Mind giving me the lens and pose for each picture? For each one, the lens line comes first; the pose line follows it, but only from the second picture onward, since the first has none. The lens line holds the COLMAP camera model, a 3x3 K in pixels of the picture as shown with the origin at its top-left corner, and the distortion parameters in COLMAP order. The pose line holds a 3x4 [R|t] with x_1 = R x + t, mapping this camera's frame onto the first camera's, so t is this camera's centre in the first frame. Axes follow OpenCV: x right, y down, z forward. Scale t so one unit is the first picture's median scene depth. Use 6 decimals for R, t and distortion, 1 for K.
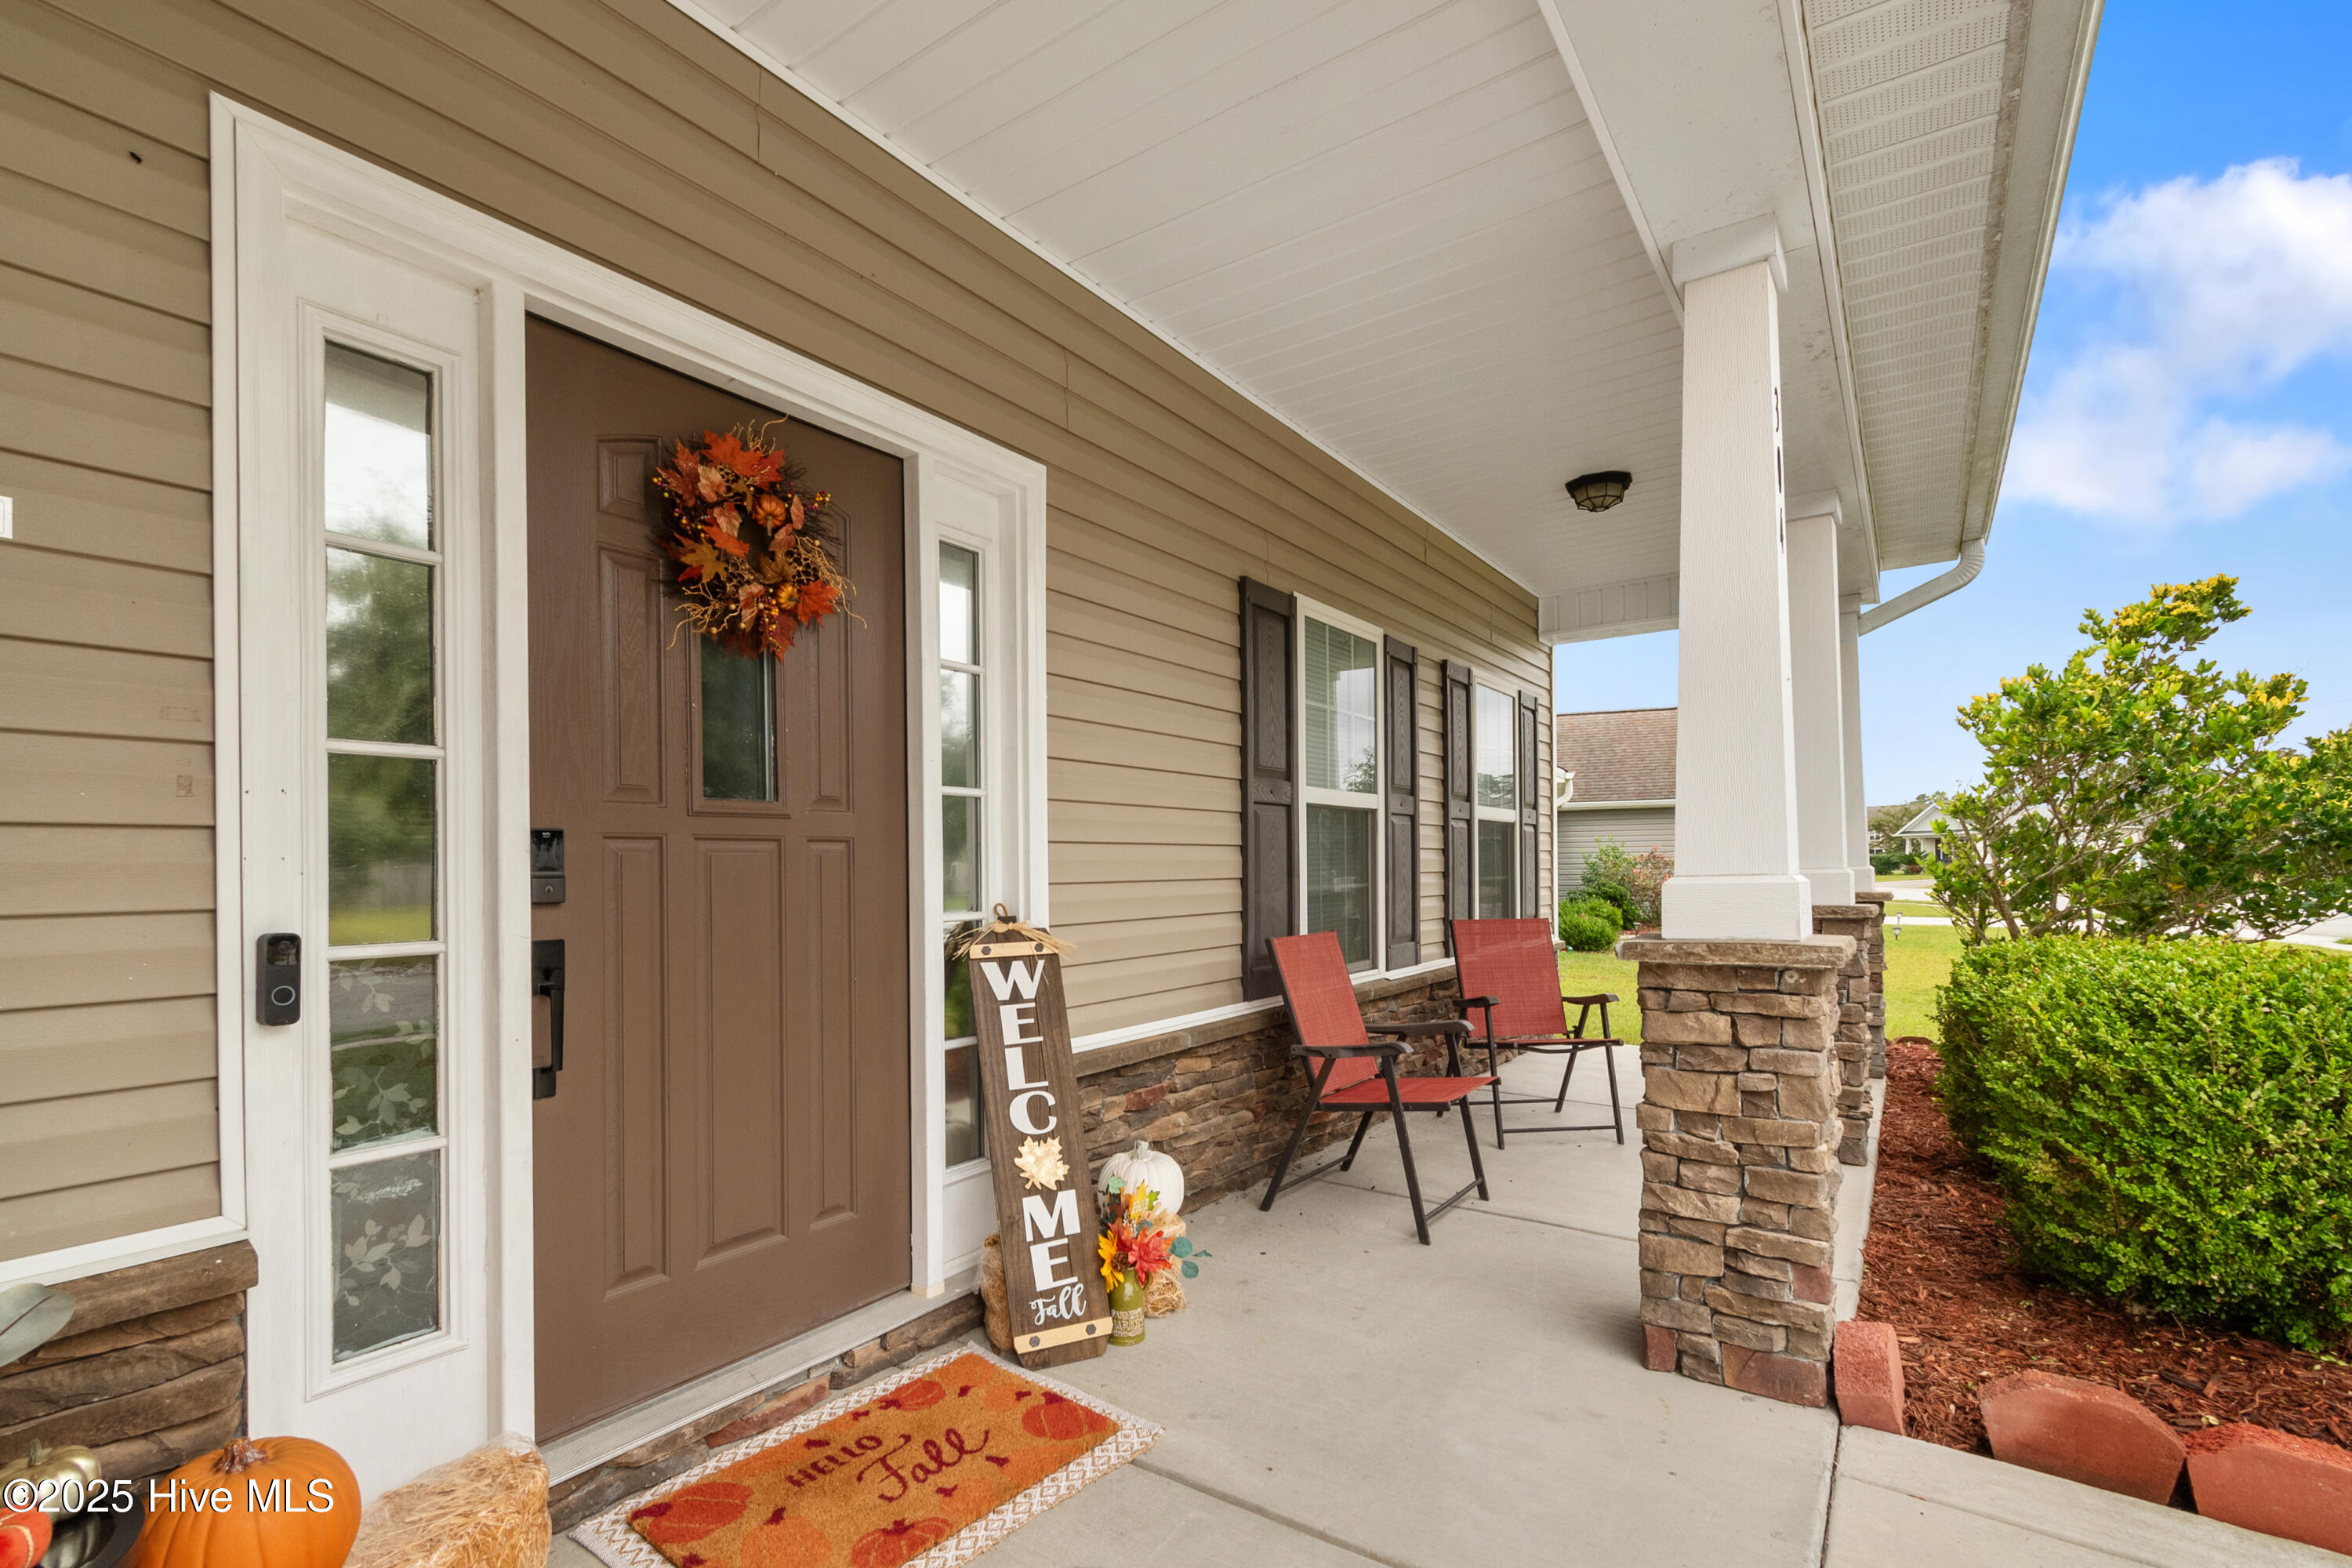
lens RADIAL K [[1038.6, 0, 1140.6], [0, 1038.6, 867.5], [0, 0, 1]] dist [0.002079, -0.000865]
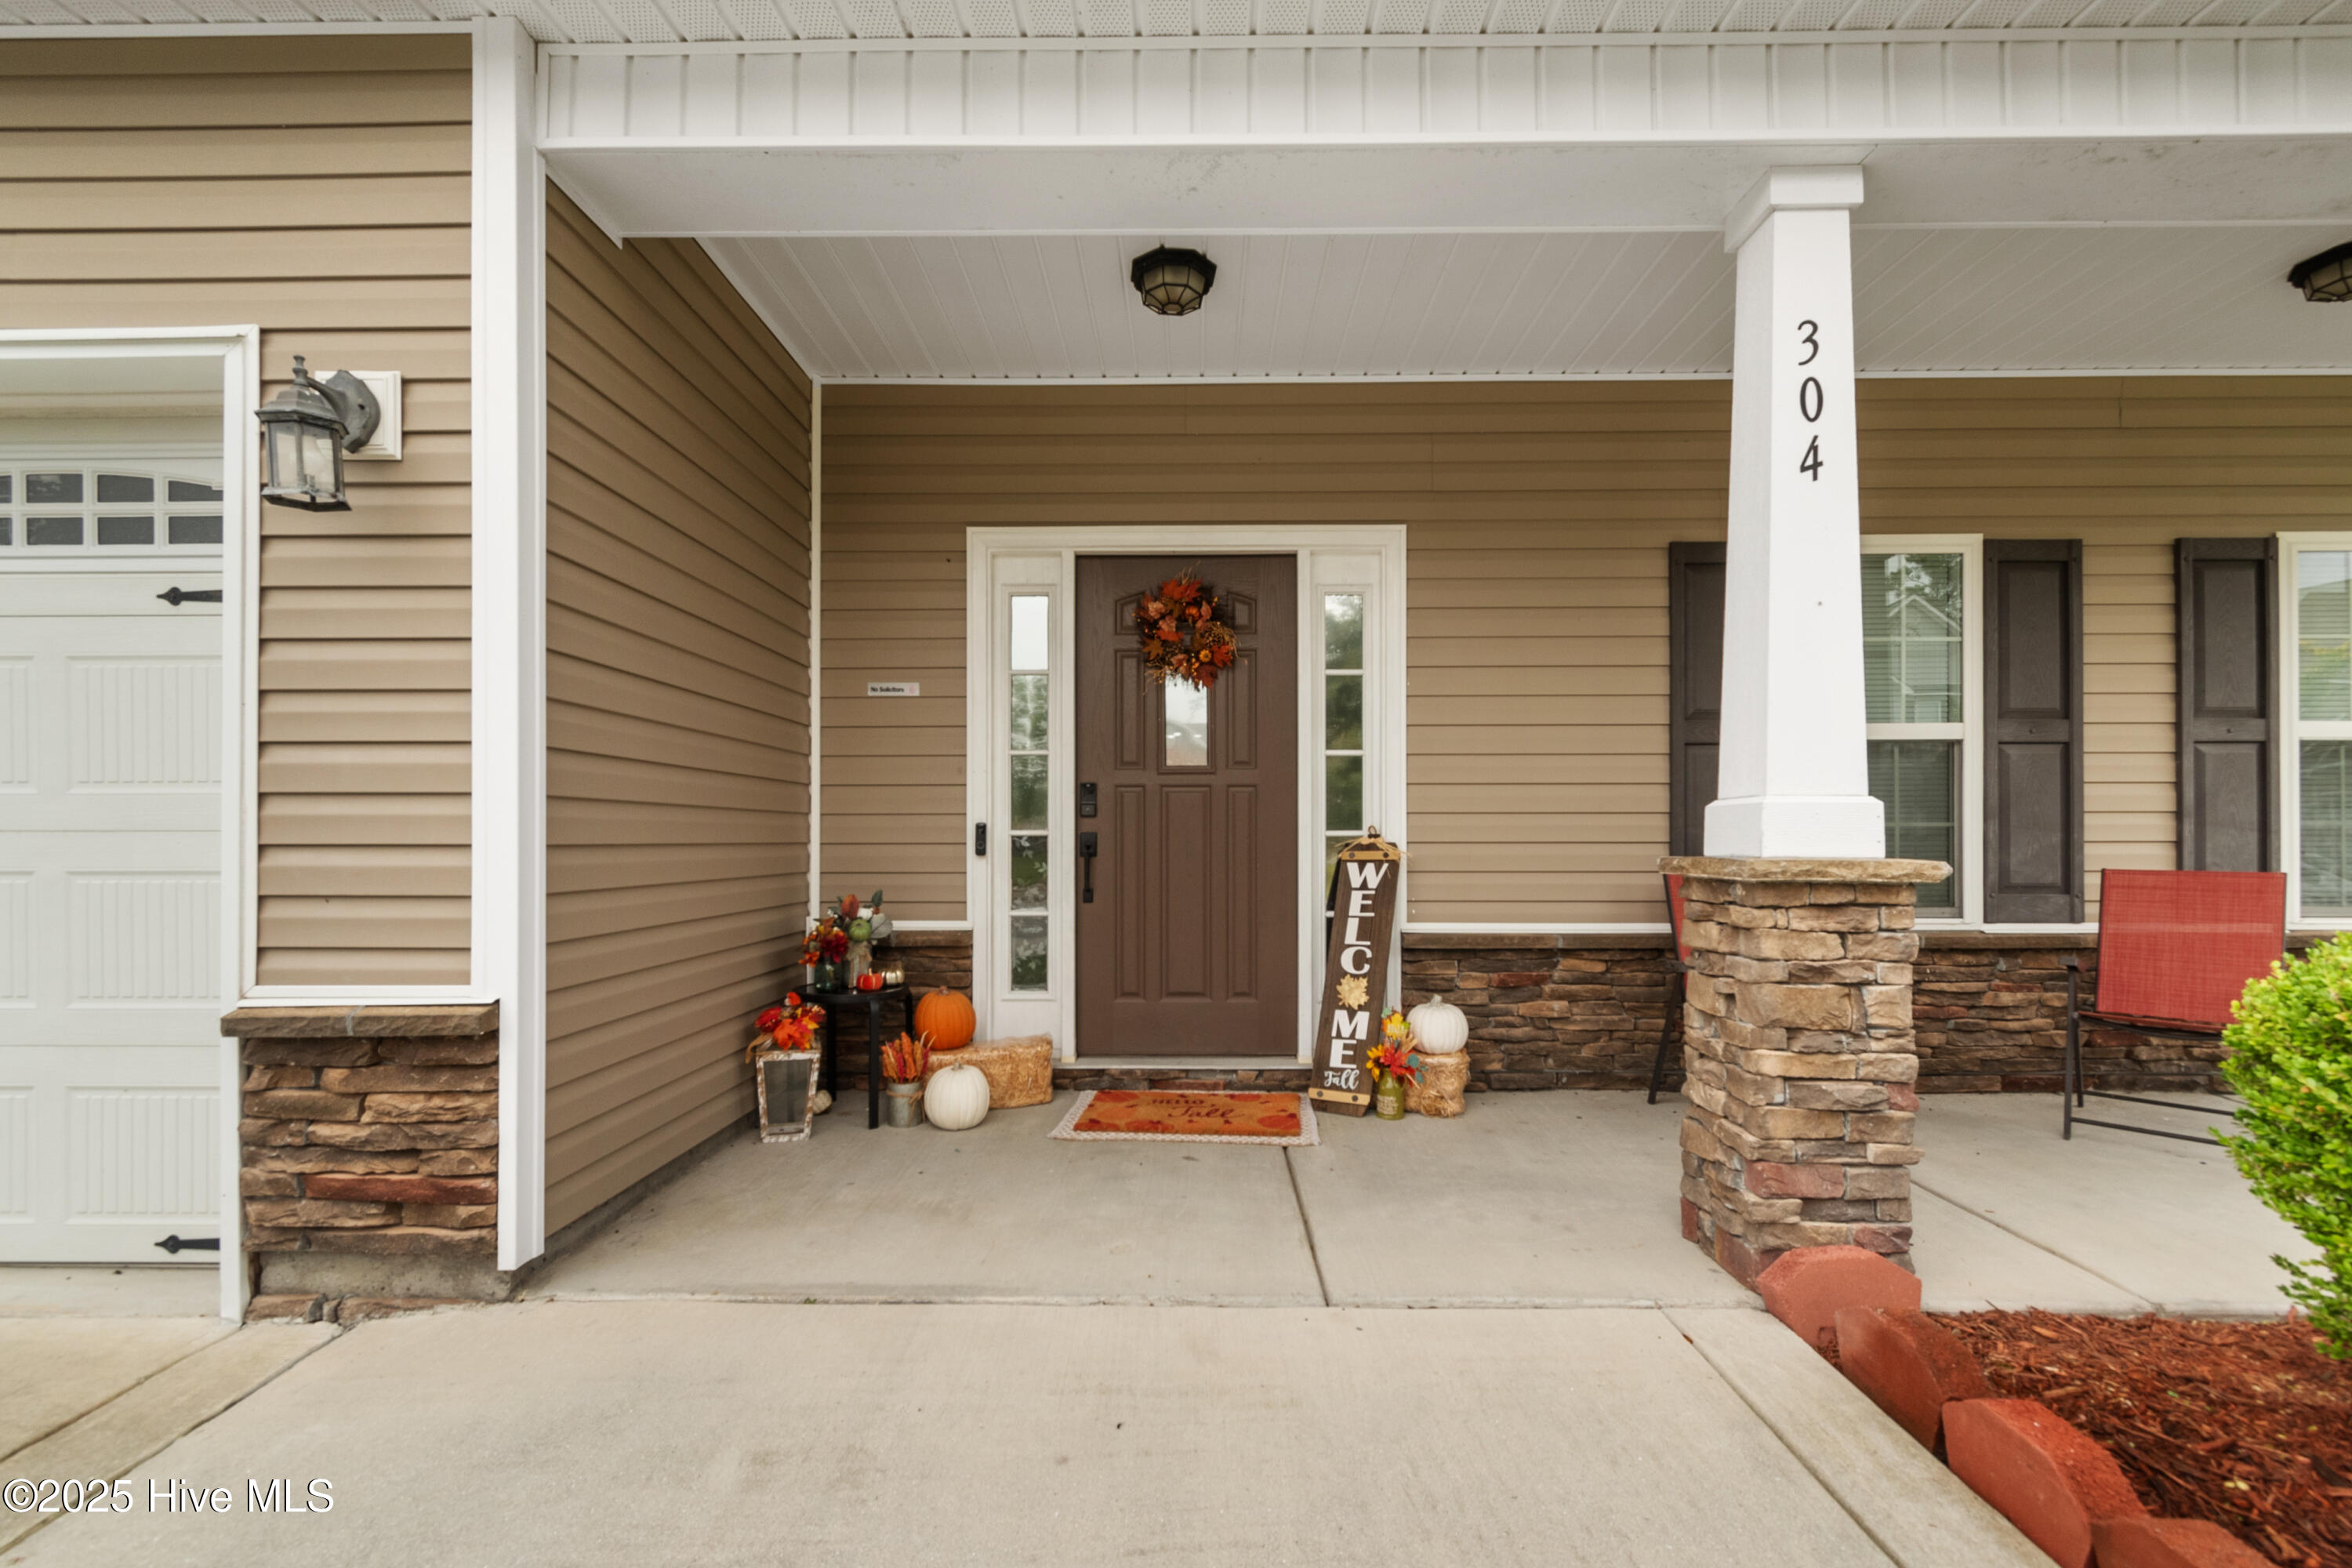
lens RADIAL K [[1038.6, 0, 1206.4], [0, 1038.6, 817.9], [0, 0, 1]] dist [0.002079, -0.000865]
pose [[0.597281, 0.008884, -0.801983, 1.025528], [-0.006173, 0.999960, 0.006480, 0.017178], [0.802009, 0.001081, 0.597311, -0.099916]]
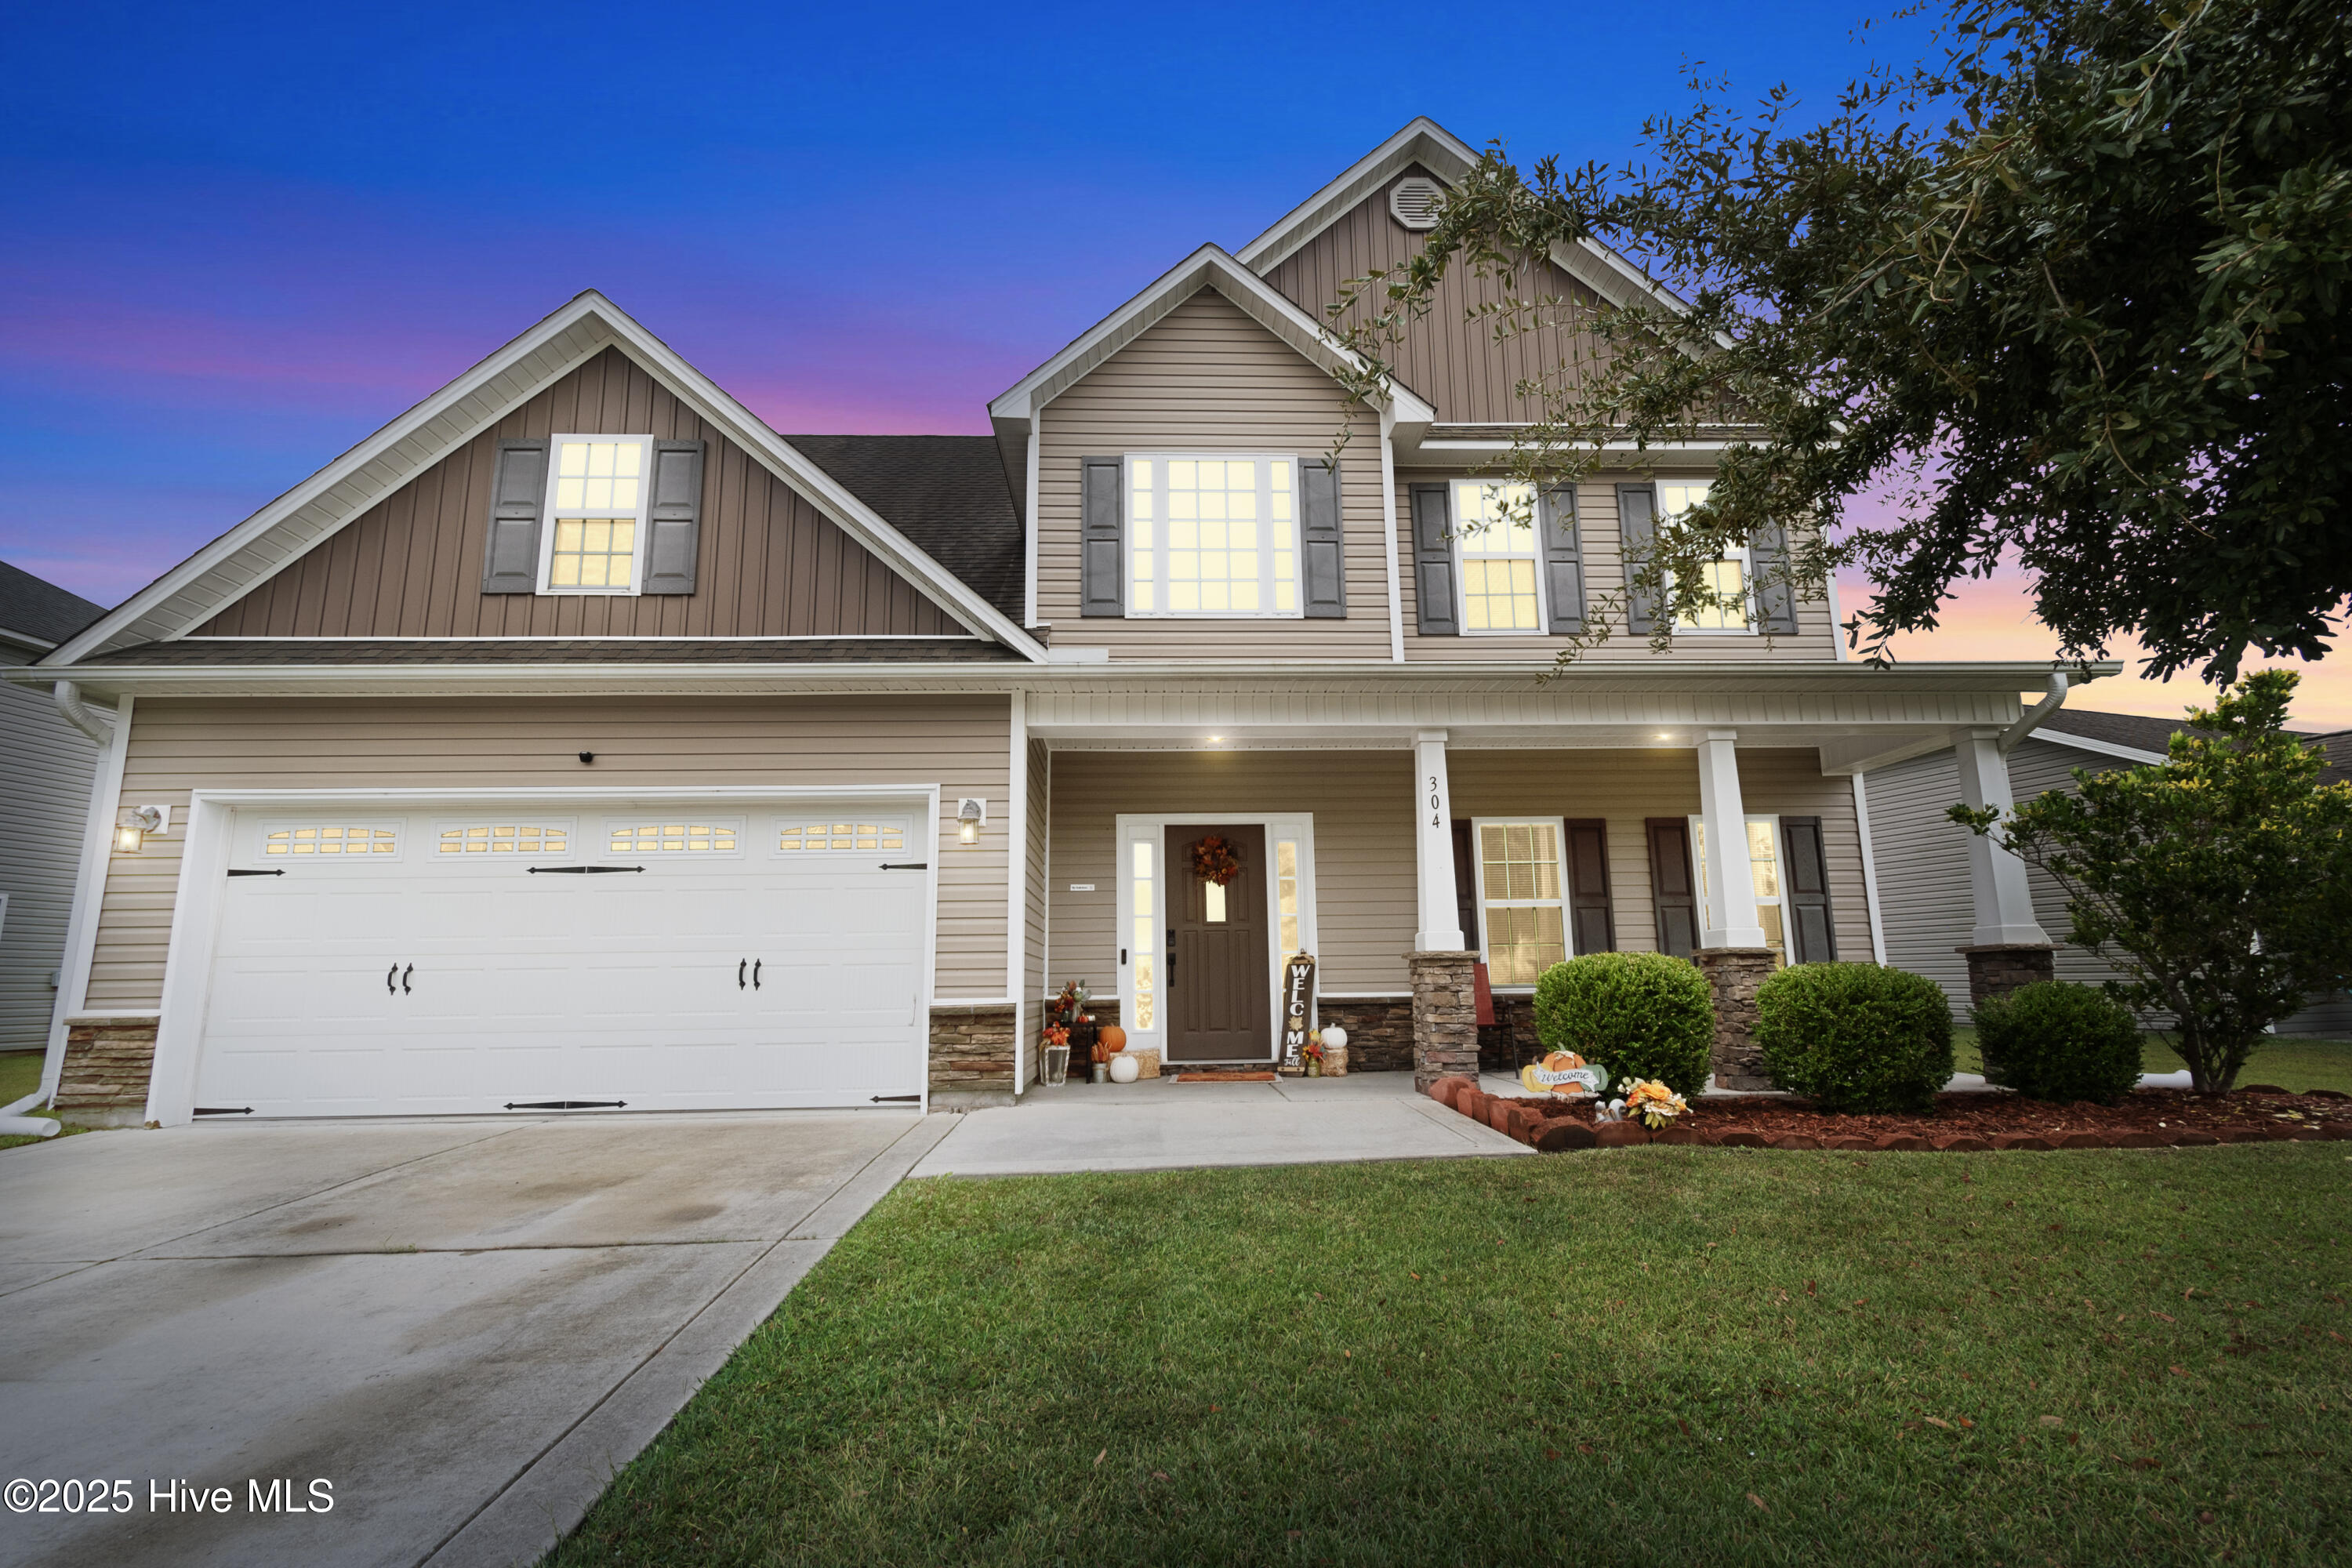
lens RADIAL K [[1038.6, 0, 1227.4], [0, 1038.6, 800.8], [0, 0, 1]] dist [0.002079, -0.000865]
pose [[0.656921, -0.121815, -0.744054, 2.419660], [0.007570, 0.987878, -0.155050, 0.088947], [0.753922, 0.096223, 0.649879, -1.478418]]
